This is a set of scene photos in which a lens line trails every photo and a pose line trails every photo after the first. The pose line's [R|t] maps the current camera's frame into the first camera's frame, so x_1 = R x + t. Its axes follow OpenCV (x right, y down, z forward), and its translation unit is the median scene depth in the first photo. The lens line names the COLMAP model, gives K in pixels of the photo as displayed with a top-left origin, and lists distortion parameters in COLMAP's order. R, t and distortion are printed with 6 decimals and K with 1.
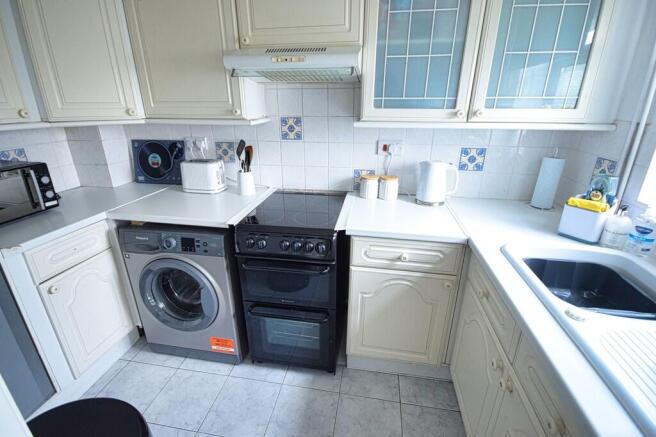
lens RADIAL K [[305.9, 0, 326.6], [0, 305.9, 218.2], [0, 0, 1]] dist [-0.003560, -0.002389]
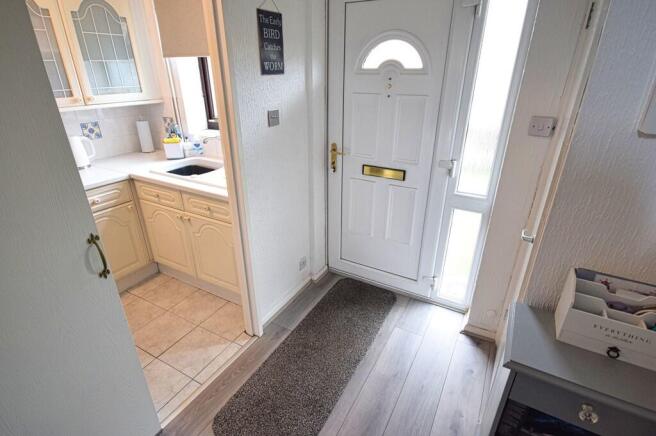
lens RADIAL K [[338.4, 0, 327.8], [0, 338.4, 220.7], [0, 0, 1]] dist [0.002049, 0.000383]
pose [[0.318675, -0.389926, 0.863947, -0.861737], [0.336315, 0.898679, 0.281548, 0.132340], [-0.886194, 0.200836, 0.417524, -0.666313]]
